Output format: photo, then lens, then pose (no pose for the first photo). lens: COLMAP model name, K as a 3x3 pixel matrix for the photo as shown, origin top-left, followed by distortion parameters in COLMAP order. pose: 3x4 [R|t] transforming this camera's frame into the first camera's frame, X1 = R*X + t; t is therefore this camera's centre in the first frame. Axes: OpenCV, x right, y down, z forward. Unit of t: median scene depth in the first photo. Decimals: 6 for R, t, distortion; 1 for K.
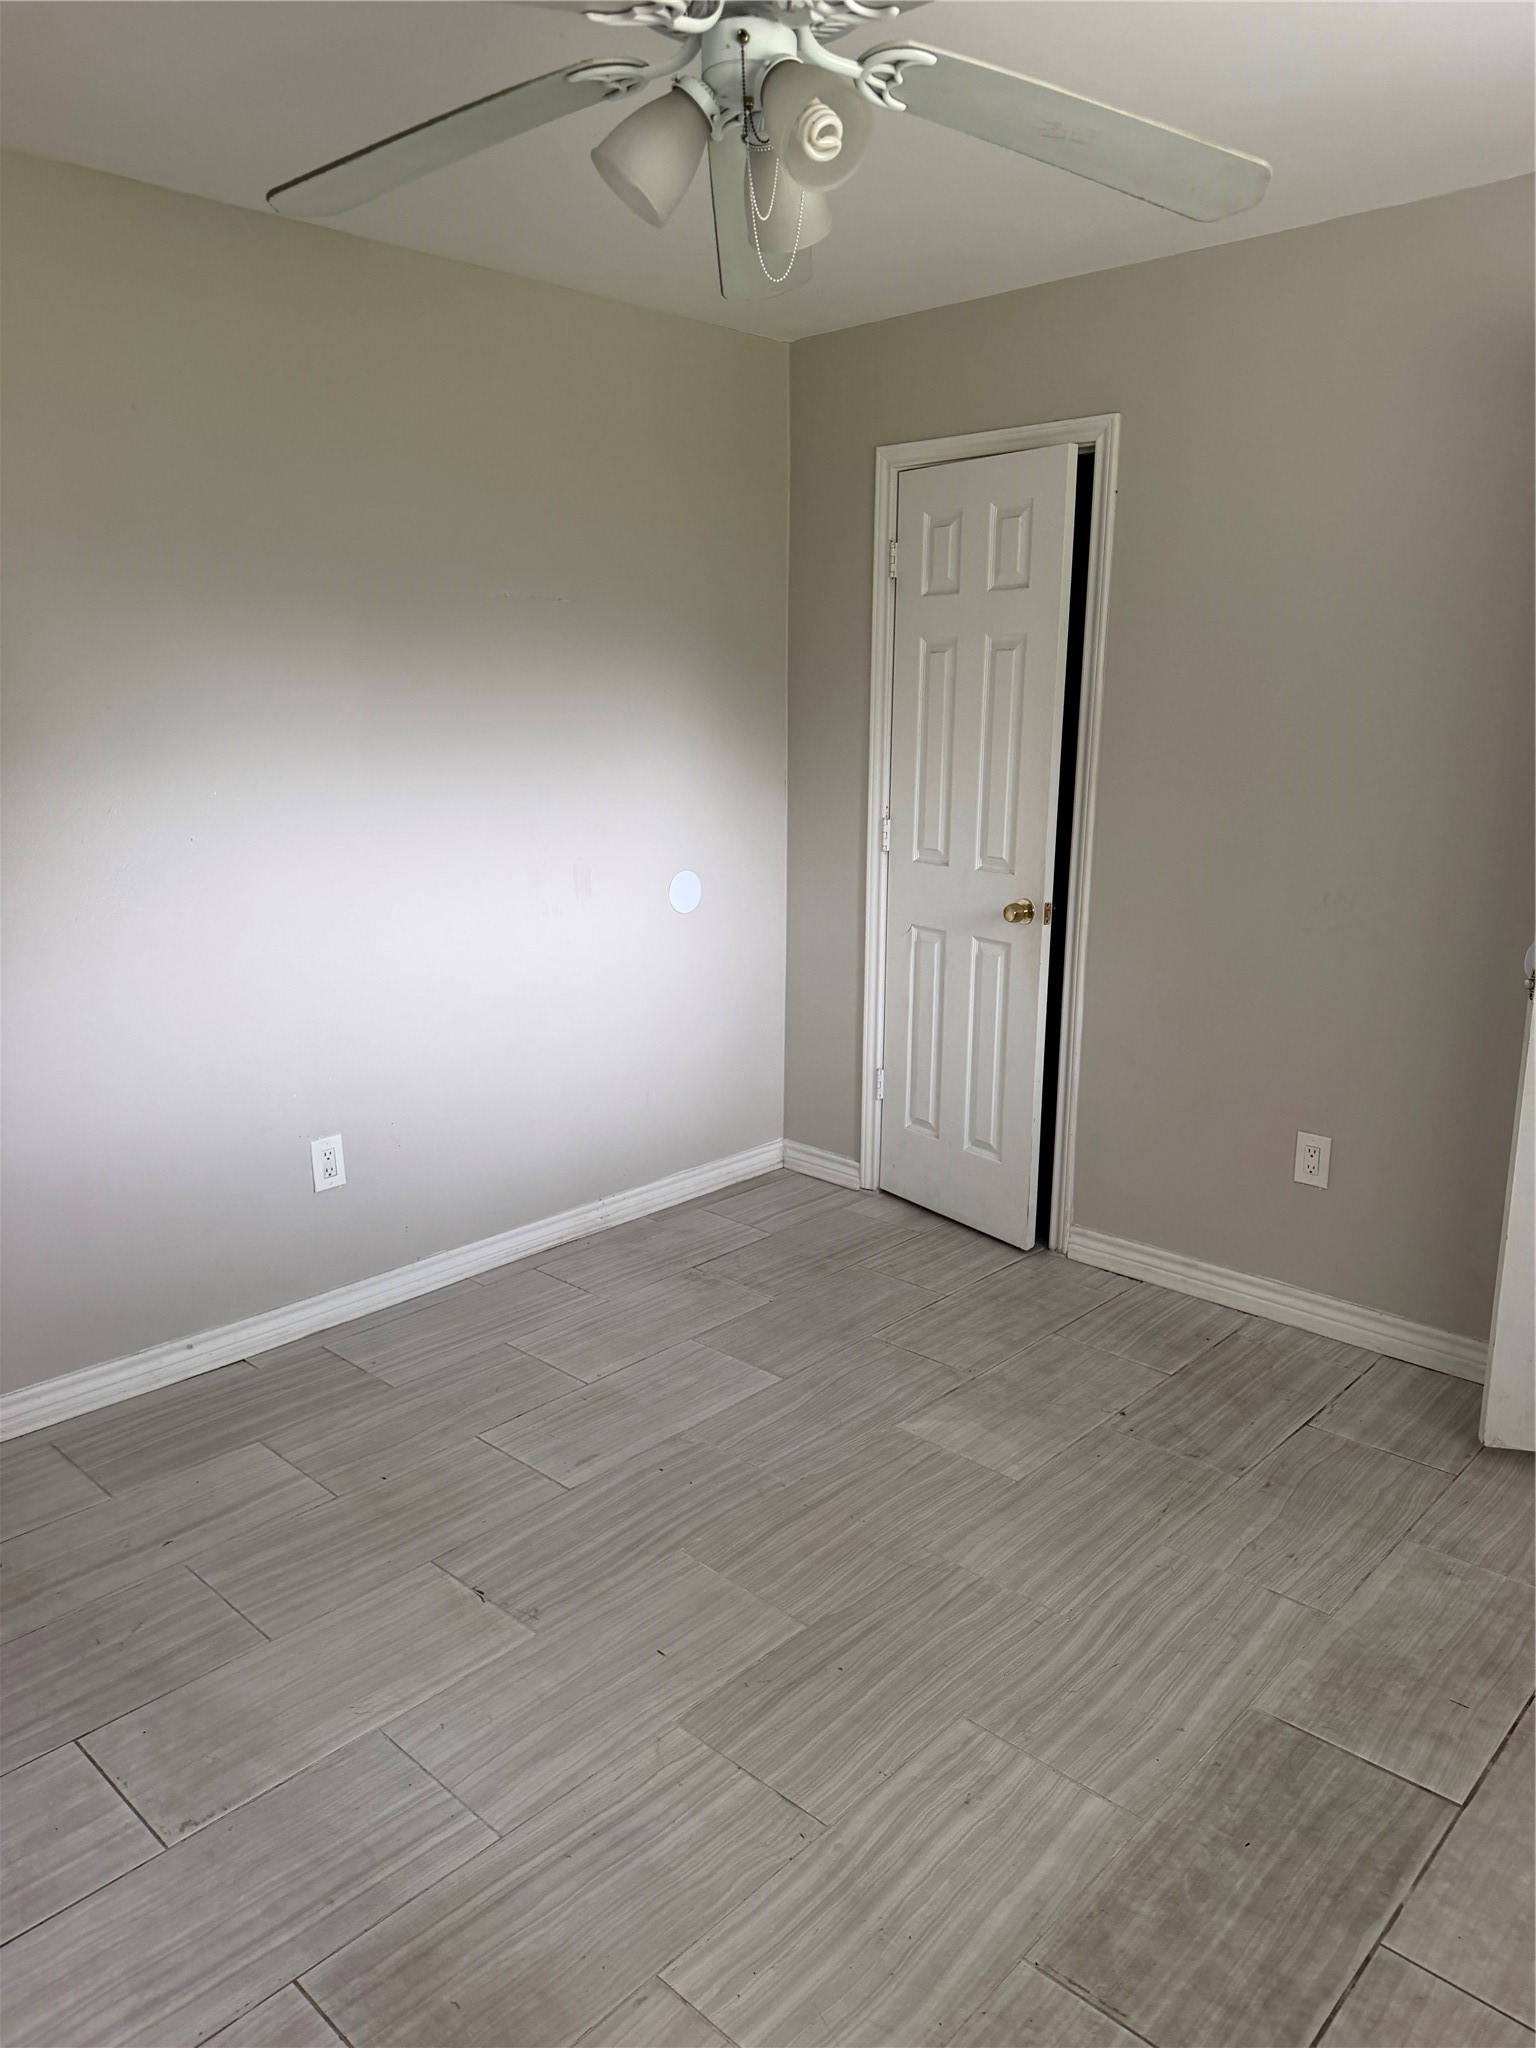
lens RADIAL K [[1439.9, 0, 764.9], [0, 1439.9, 1014.7], [0, 0, 1]] dist [0.046086, -0.039893]
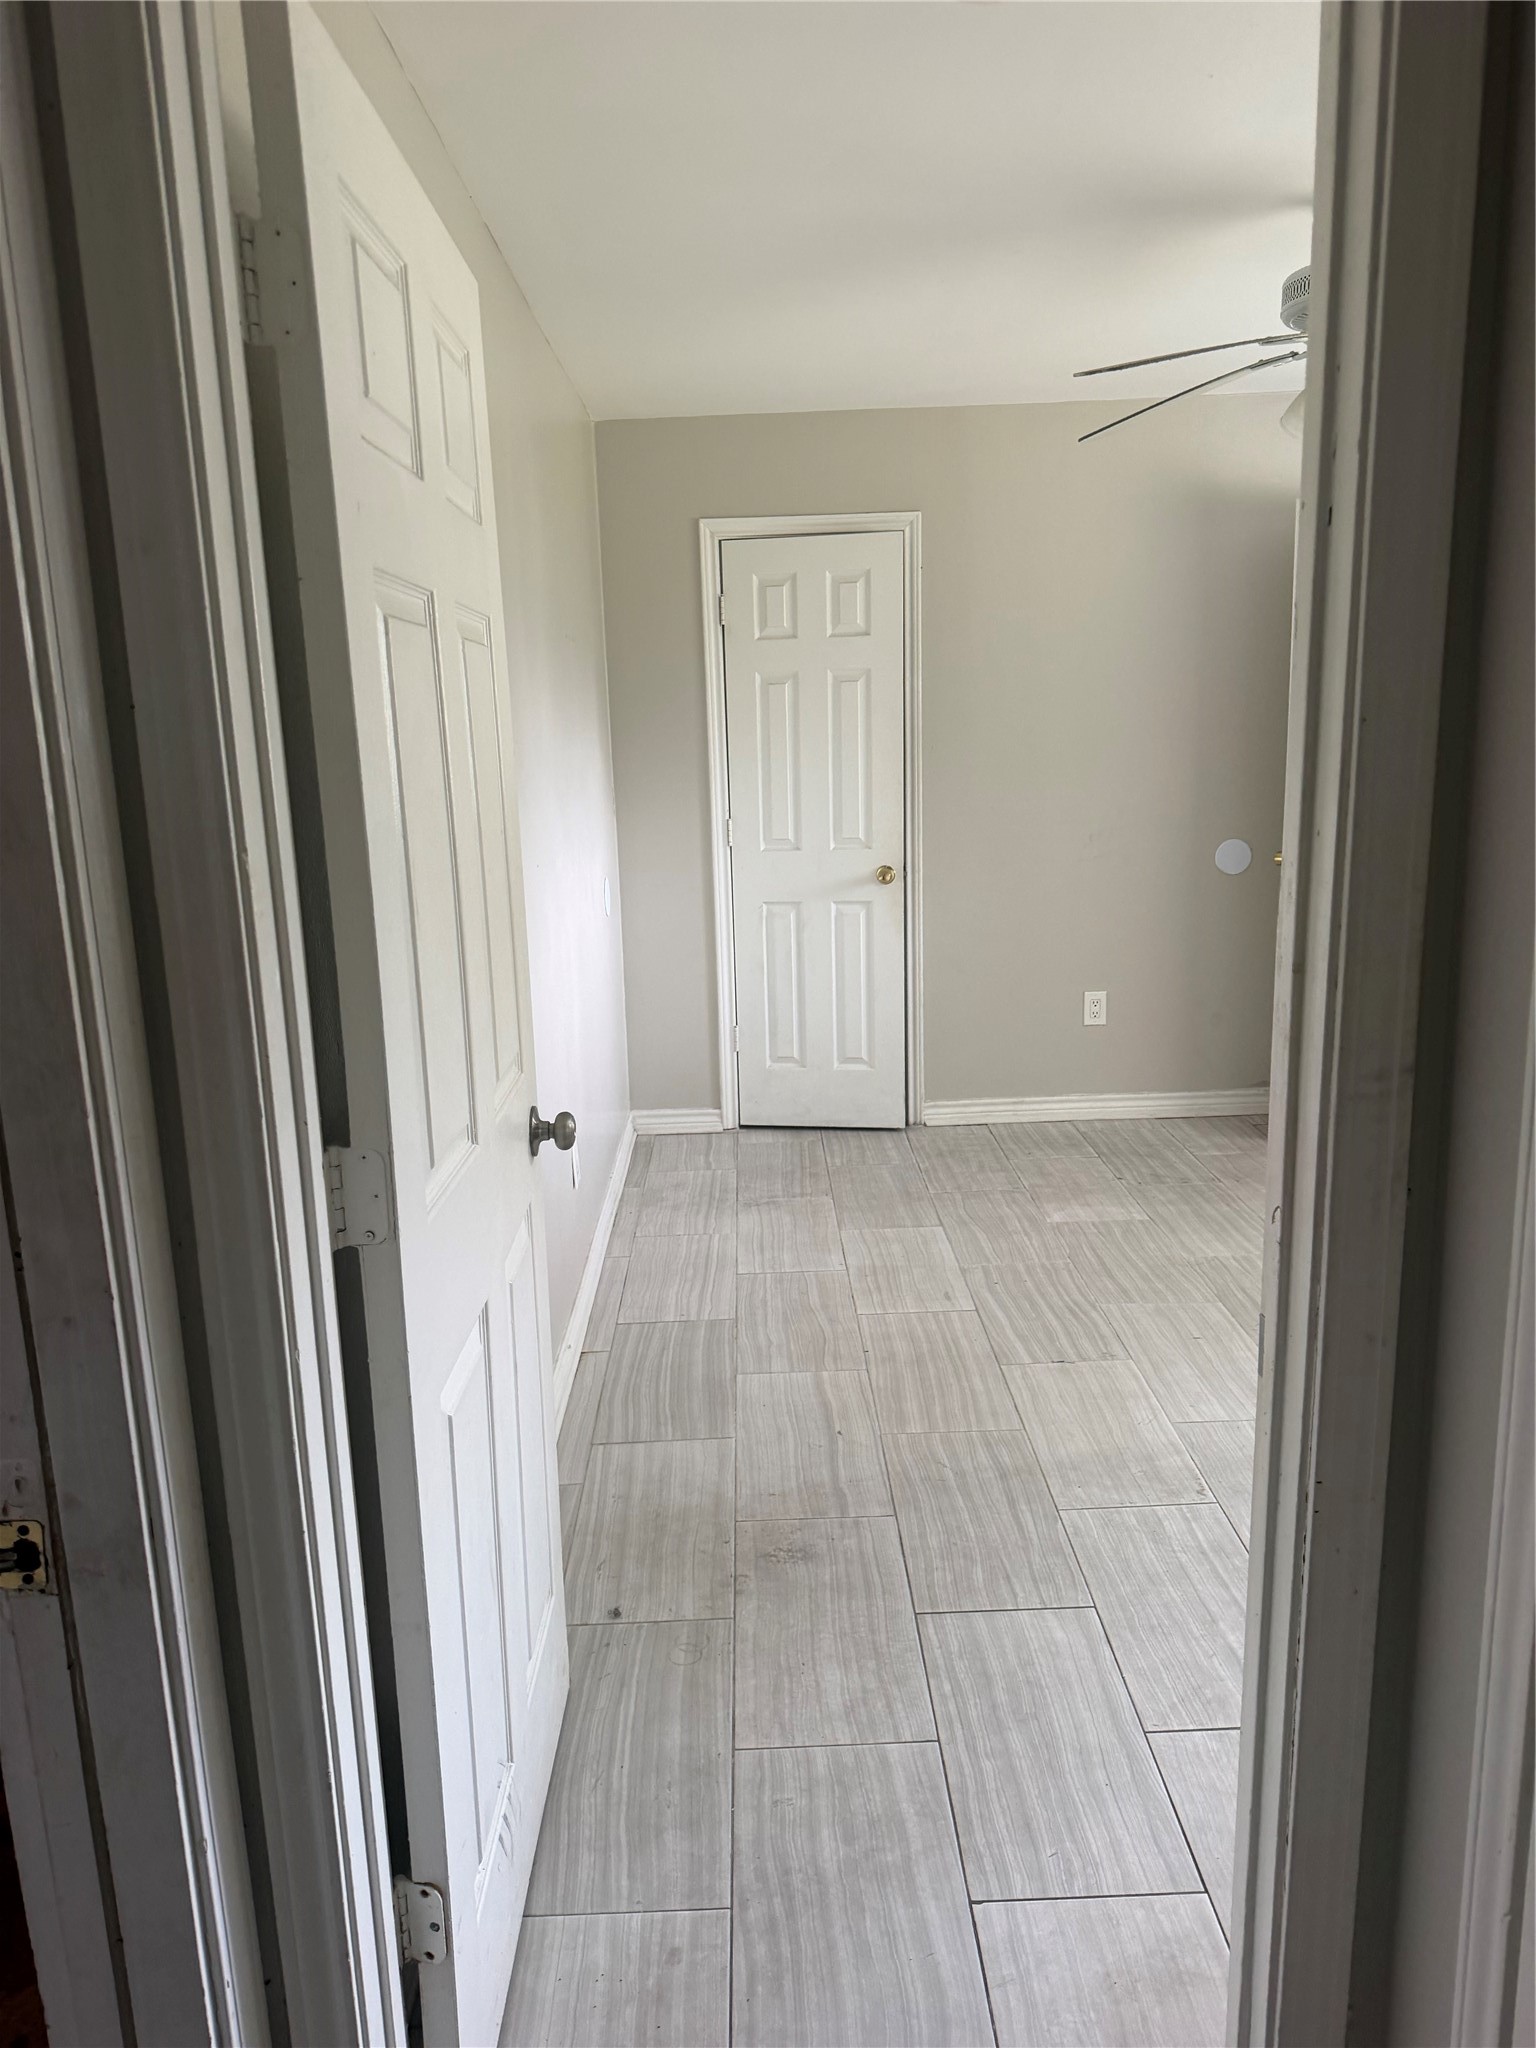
lens RADIAL K [[1439.9, 0, 712.9], [0, 1439.9, 1038.5], [0, 0, 1]] dist [0.046086, -0.039893]
pose [[0.720168, -0.170011, 0.672647, -0.948893], [0.187028, 0.981193, 0.047756, -0.017561], [-0.668116, 0.091412, 0.738421, 0.141802]]
